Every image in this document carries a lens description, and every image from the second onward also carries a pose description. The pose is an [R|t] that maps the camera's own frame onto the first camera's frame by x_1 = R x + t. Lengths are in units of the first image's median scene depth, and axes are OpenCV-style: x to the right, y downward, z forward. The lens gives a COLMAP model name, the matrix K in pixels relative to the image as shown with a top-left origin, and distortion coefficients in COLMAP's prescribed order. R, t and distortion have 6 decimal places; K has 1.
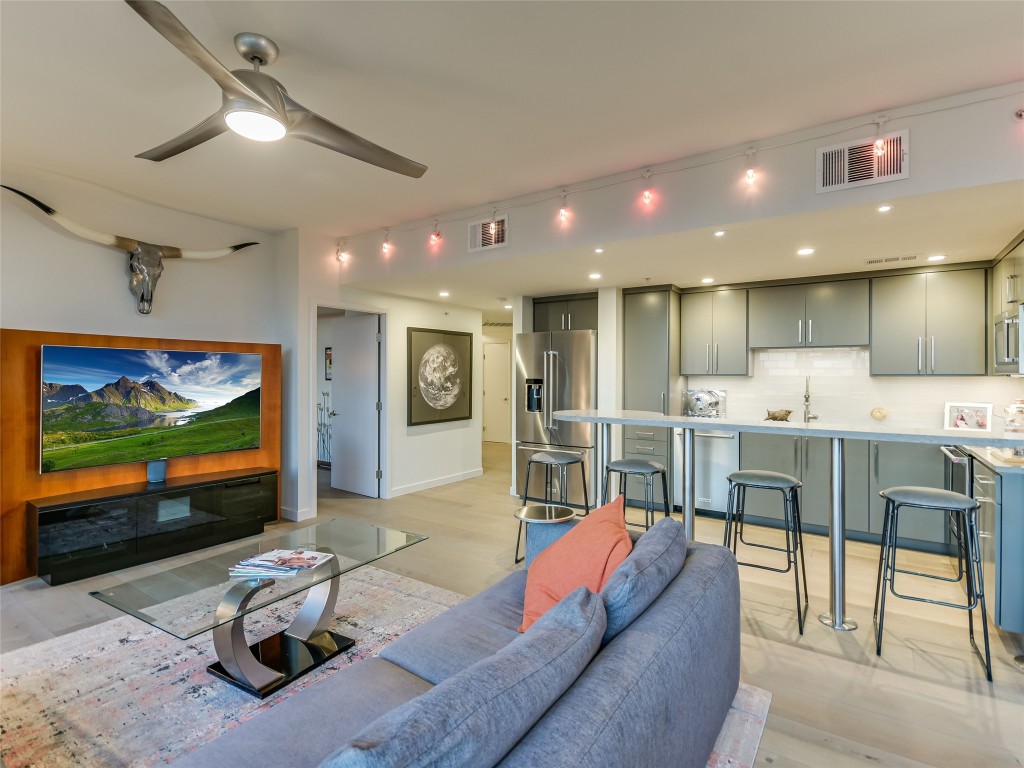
lens RADIAL K [[510.7, 0, 514.7], [0, 510.7, 380.1], [0, 0, 1]] dist [-0.000296, -0.001076]
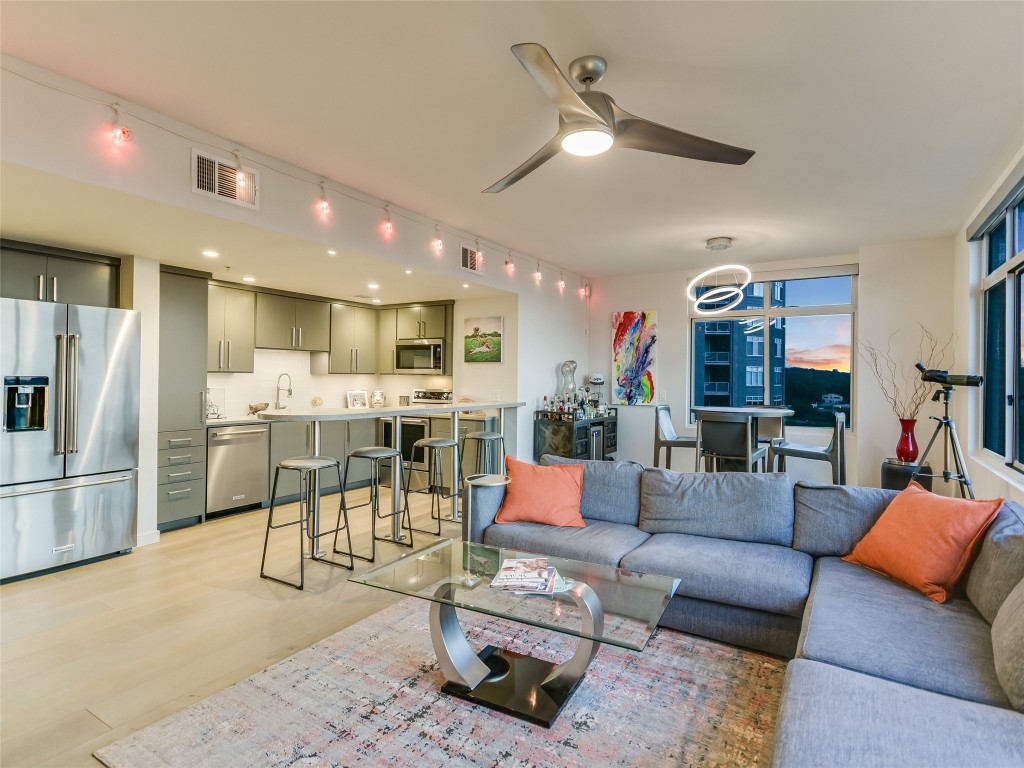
lens RADIAL K [[549.4, 0, 522.6], [0, 549.4, 383.4], [0, 0, 1]] dist [-0.000762, 0.000627]
pose [[-0.063340, -0.023263, 0.997721, -0.705901], [-0.011933, 0.999674, 0.022551, -0.017278], [-0.997921, -0.010478, -0.063597, 0.507965]]
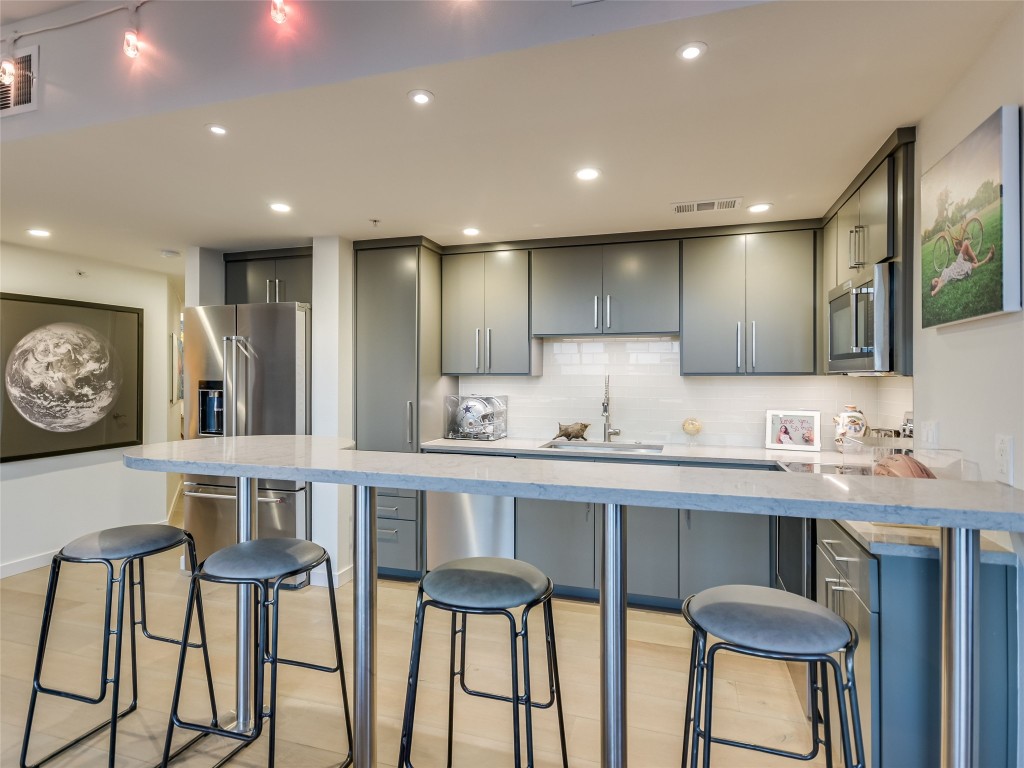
lens RADIAL K [[549.4, 0, 522.6], [0, 549.4, 383.4], [0, 0, 1]] dist [-0.000762, 0.000627]
pose [[0.952485, -0.005538, 0.304535, 0.211089], [0.004290, 0.999979, 0.004766, -0.001028], [-0.304556, -0.003233, 0.952489, 0.281651]]
